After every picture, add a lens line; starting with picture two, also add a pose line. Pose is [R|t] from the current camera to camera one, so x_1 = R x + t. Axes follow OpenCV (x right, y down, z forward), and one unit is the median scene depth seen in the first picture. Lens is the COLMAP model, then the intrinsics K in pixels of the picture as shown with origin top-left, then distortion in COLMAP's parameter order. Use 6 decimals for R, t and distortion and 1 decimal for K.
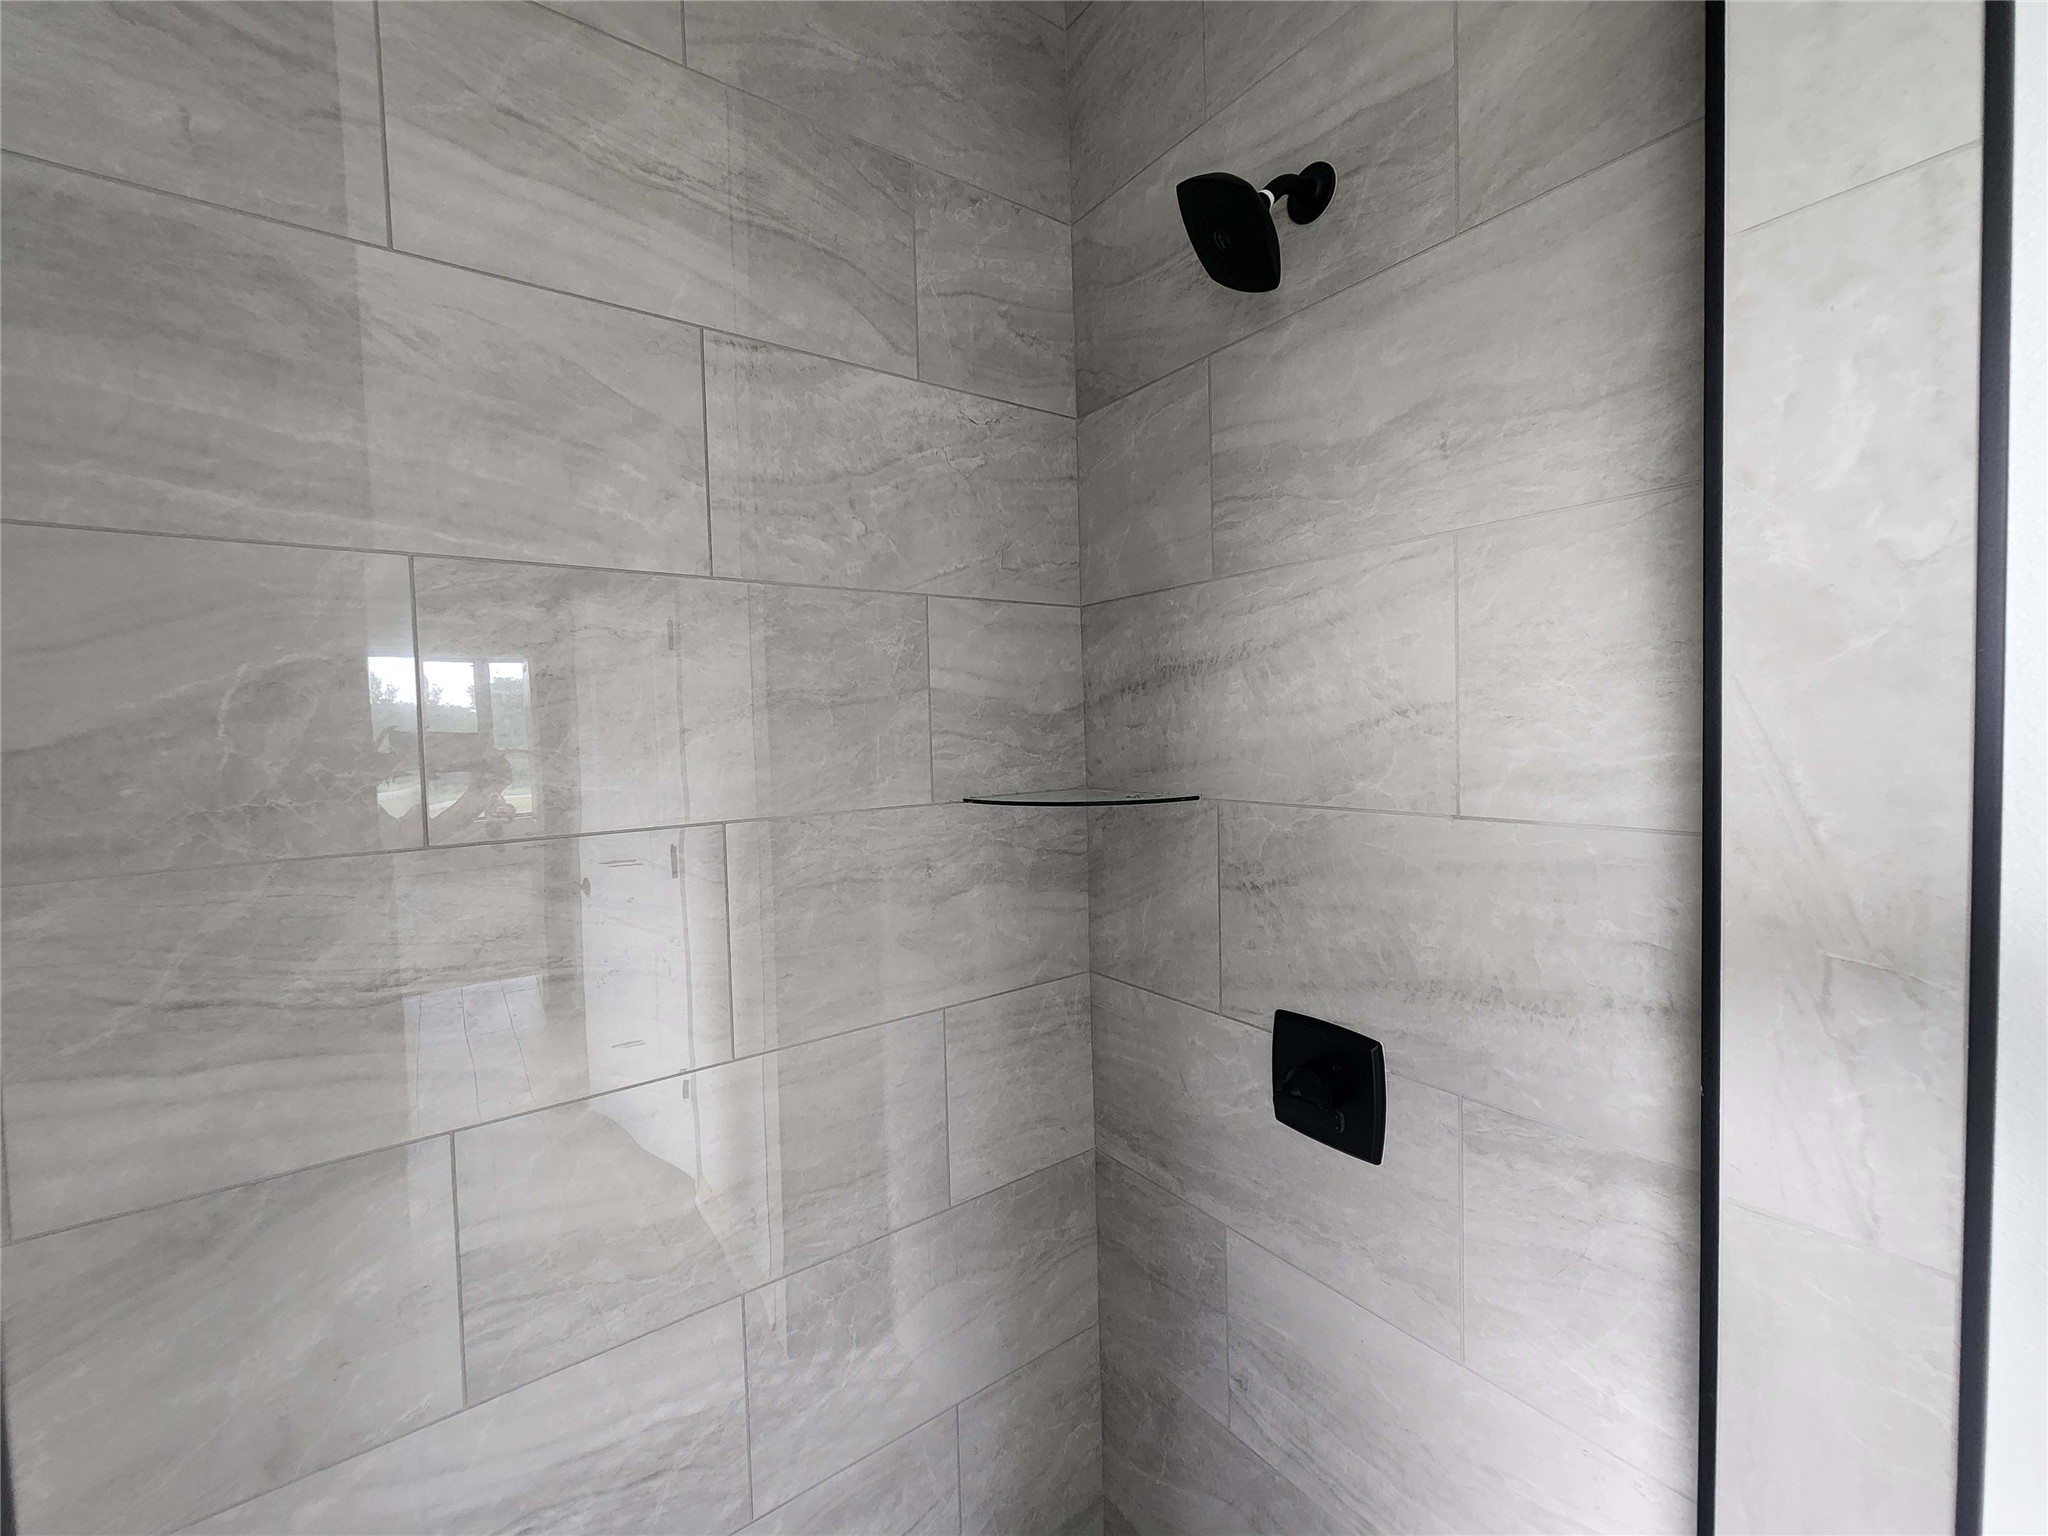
lens RADIAL K [[824.1, 0, 1005.8], [0, 824.1, 766.6], [0, 0, 1]] dist [0.002056, -0.001129]
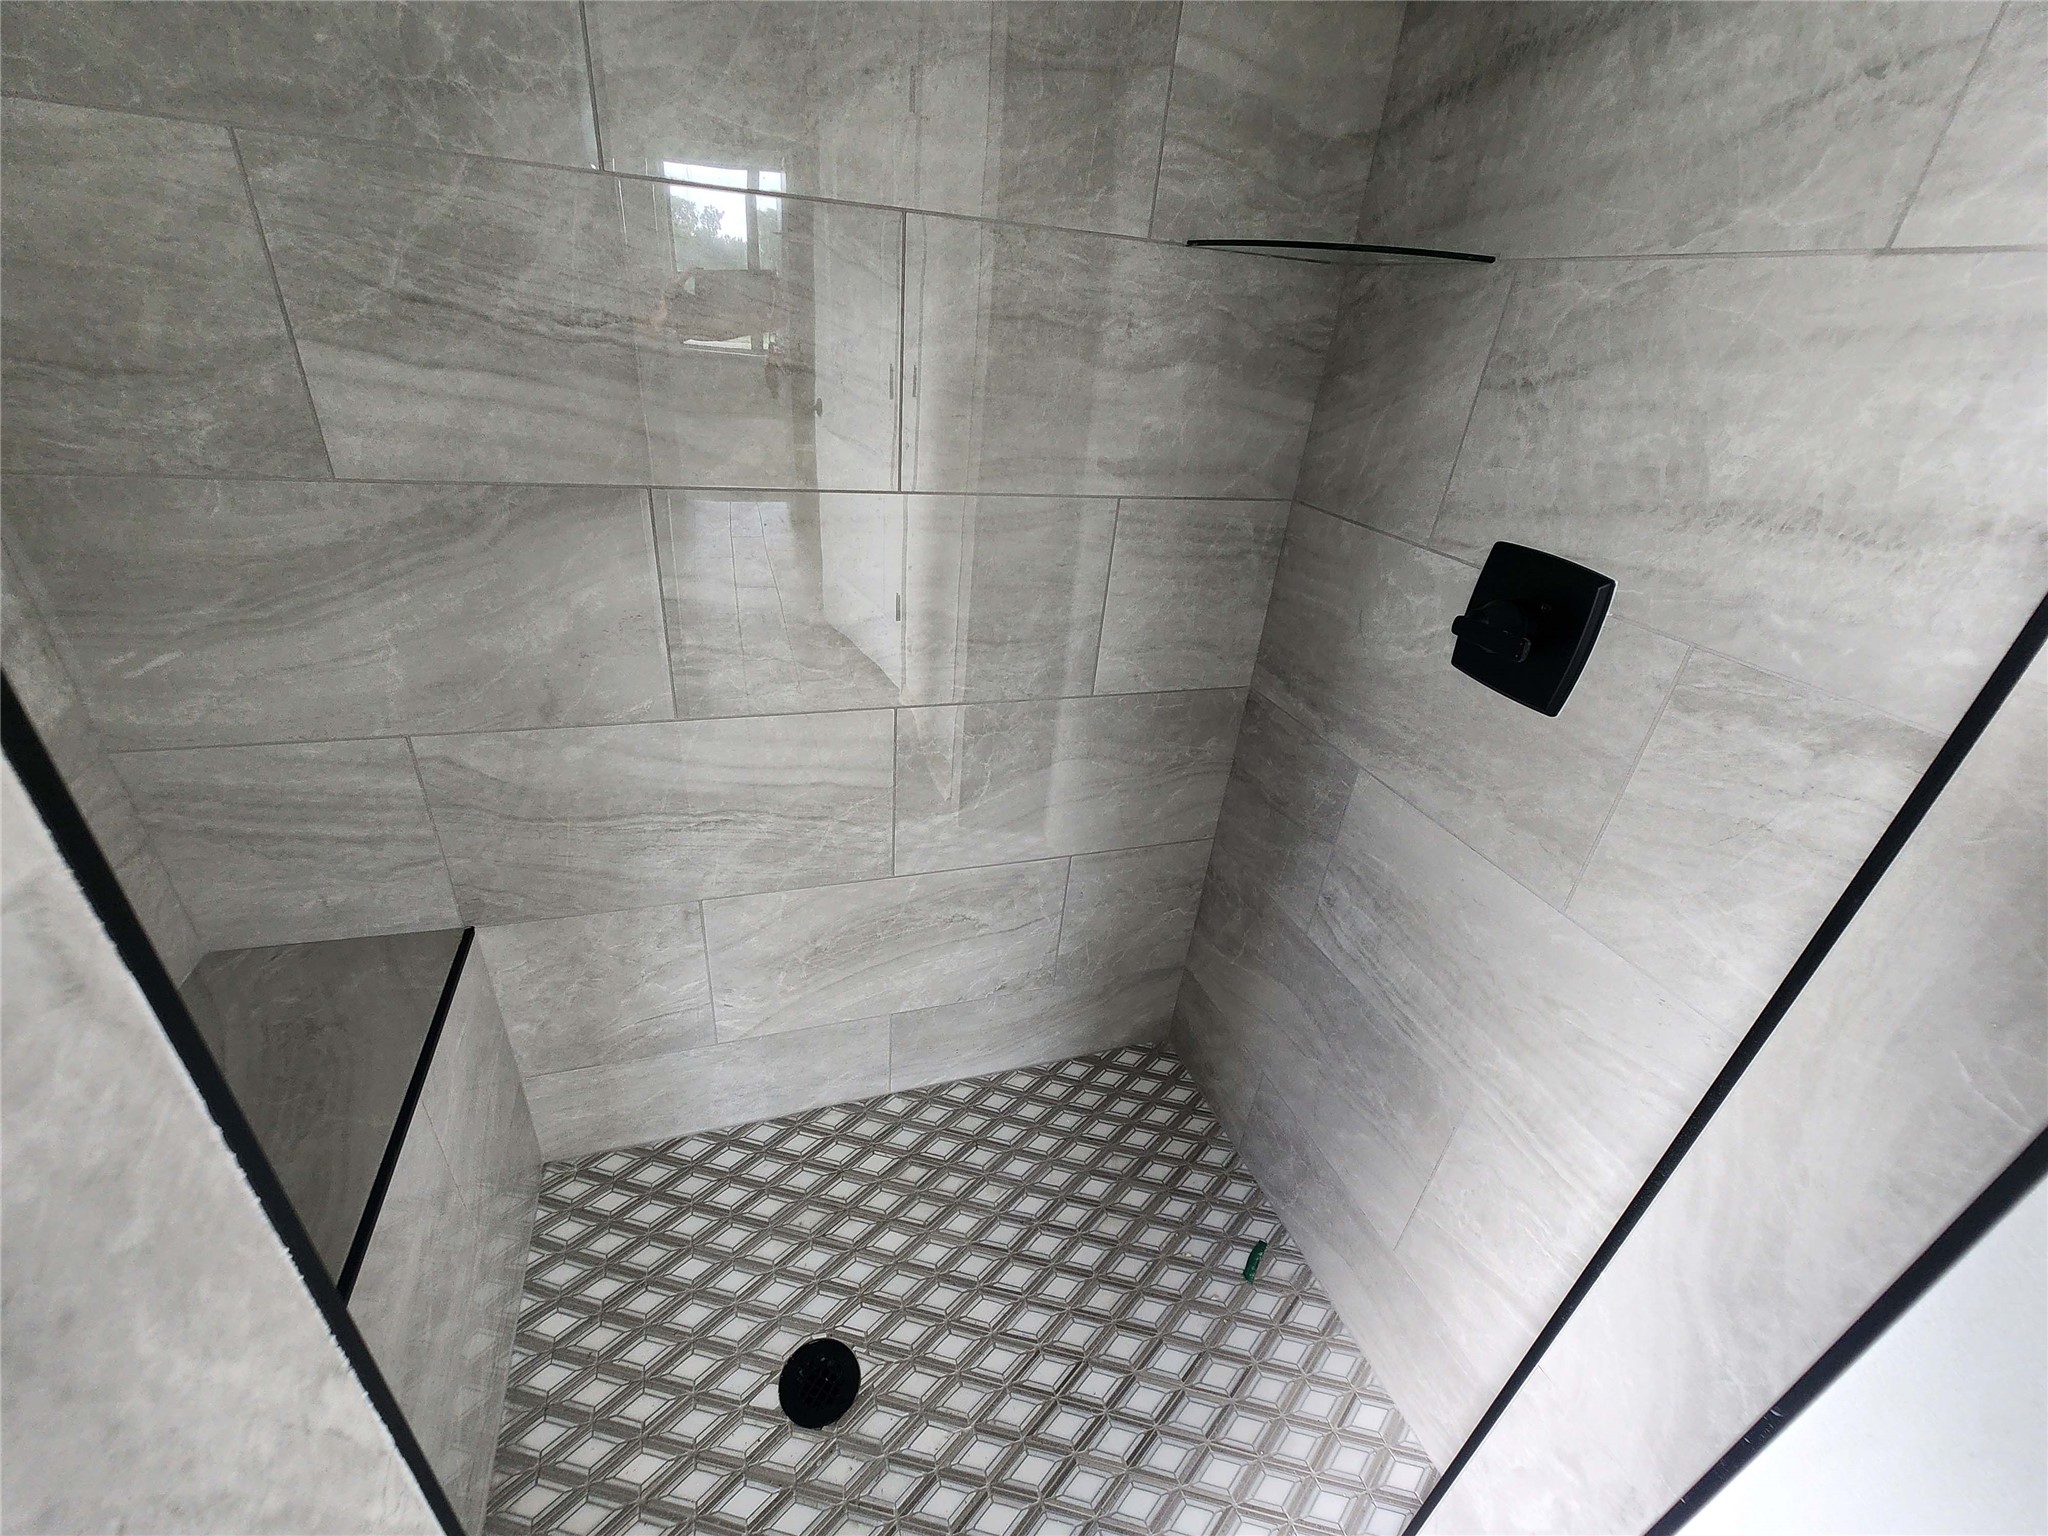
lens RADIAL K [[824.1, 0, 1010.4], [0, 824.1, 762.5], [0, 0, 1]] dist [0.002056, -0.001129]
pose [[0.948389, 0.231143, -0.217096, 0.096220], [-0.116602, 0.890839, 0.439101, 0.194137], [0.294893, -0.391125, 0.871814, 0.028063]]
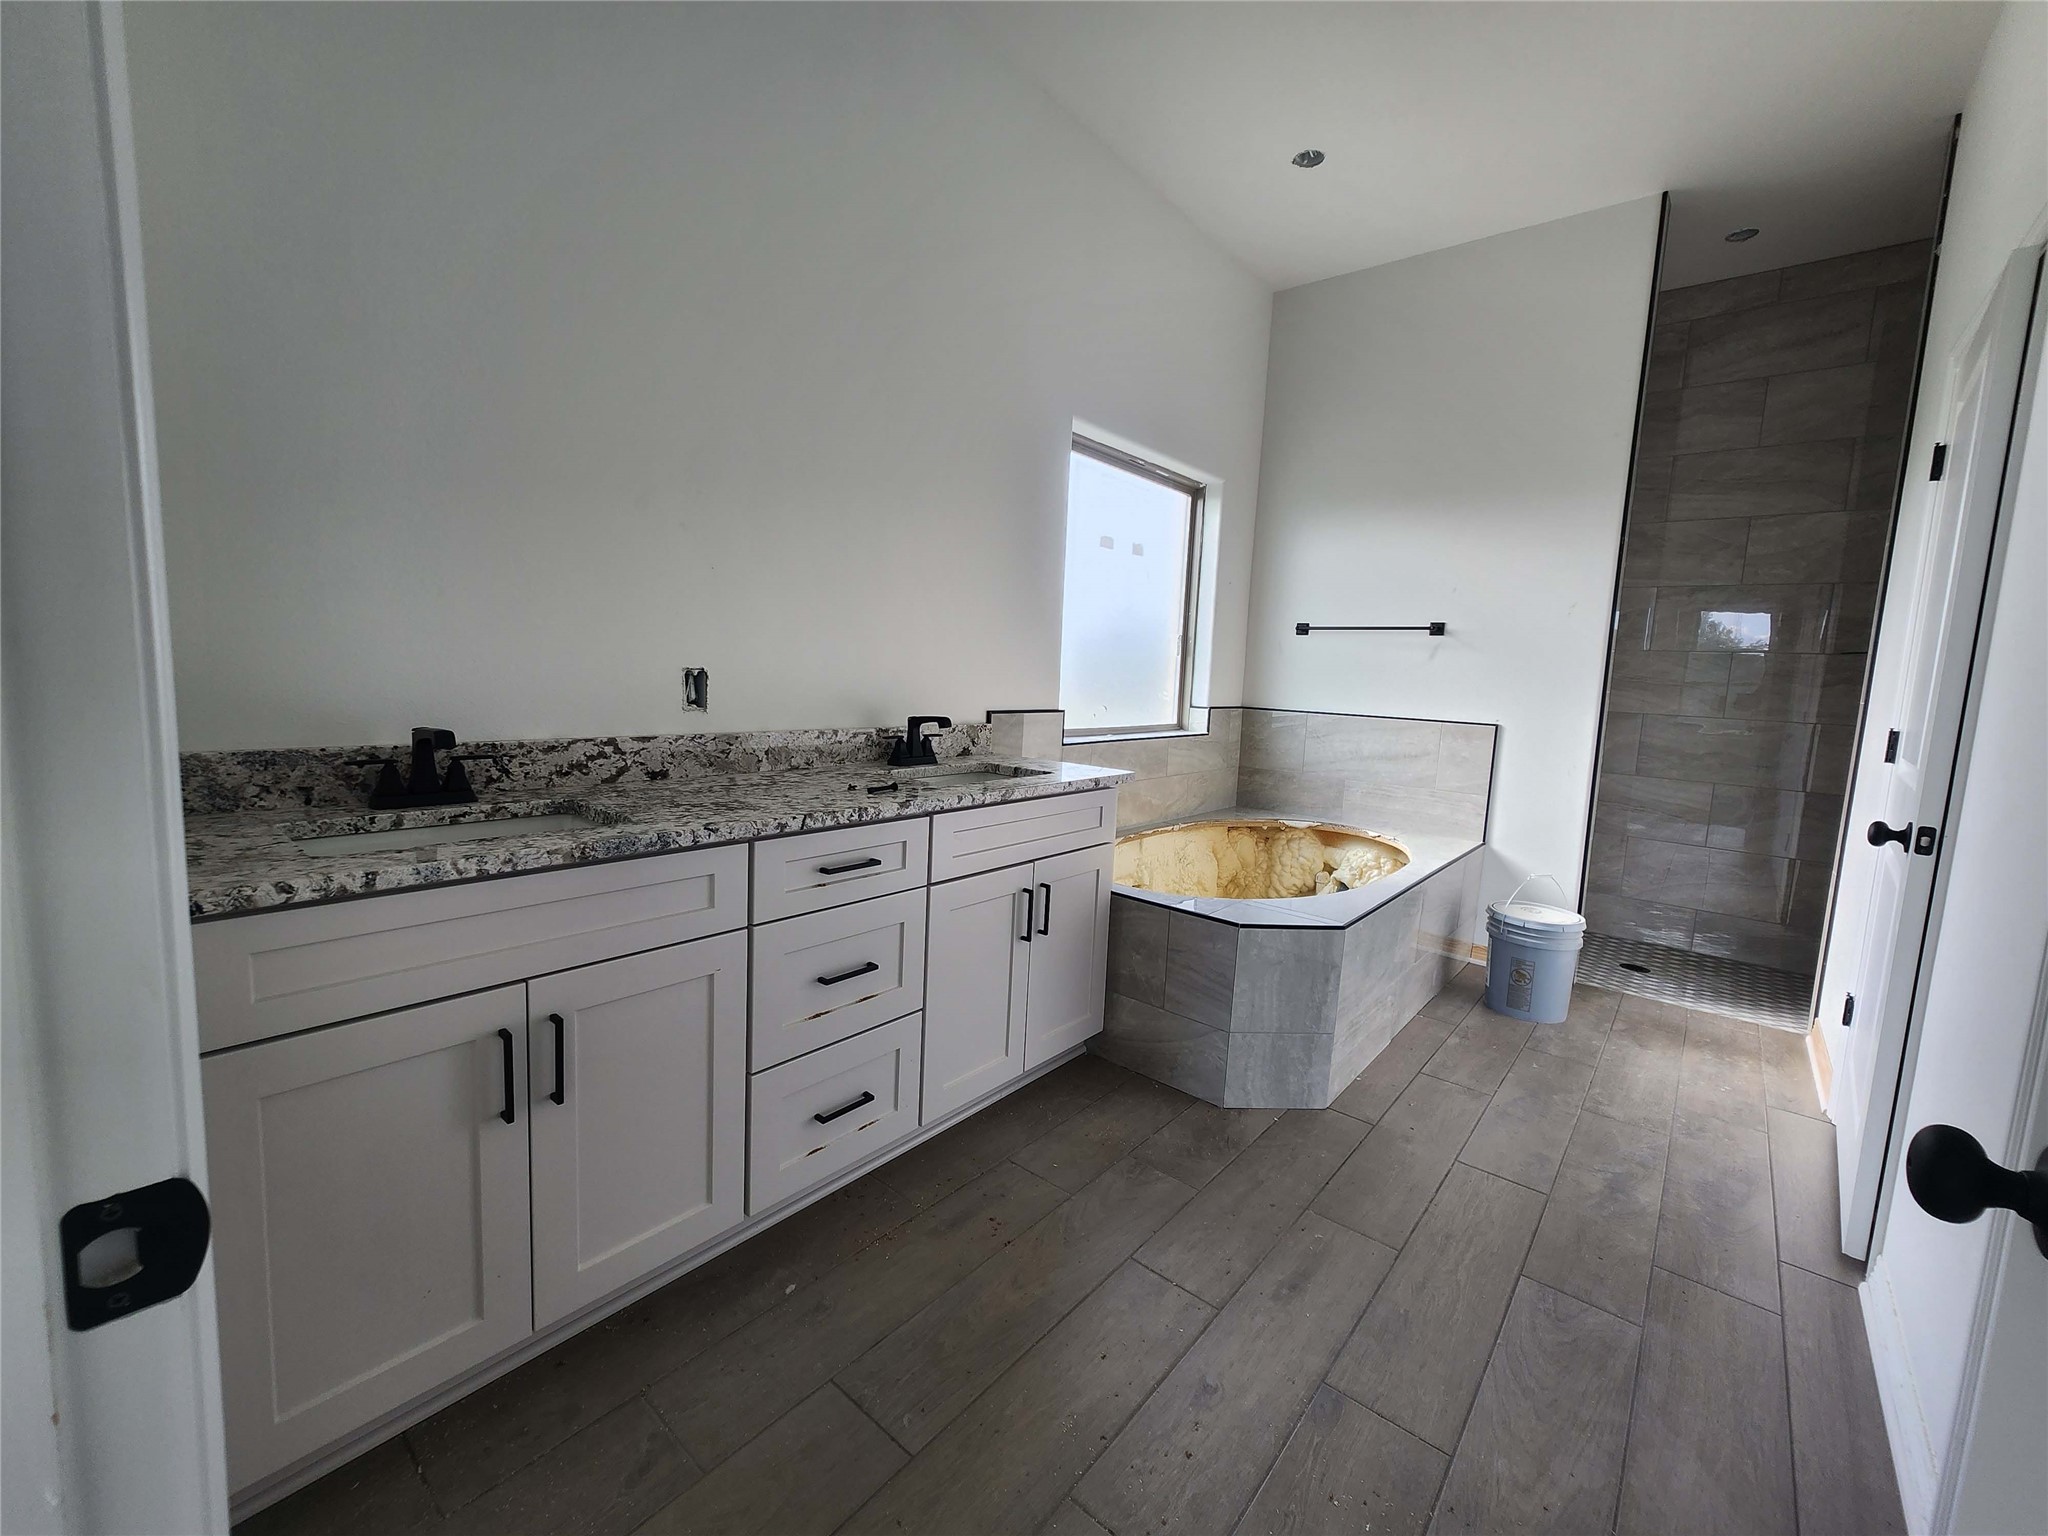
lens RADIAL K [[824.1, 0, 1026.1], [0, 824.1, 754.9], [0, 0, 1]] dist [0.002056, -0.001129]
pose [[0.247189, 0.136617, -0.959288, 2.438732], [-0.098192, 0.988446, 0.115468, 0.399881], [0.963979, 0.065652, 0.257747, -2.912226]]
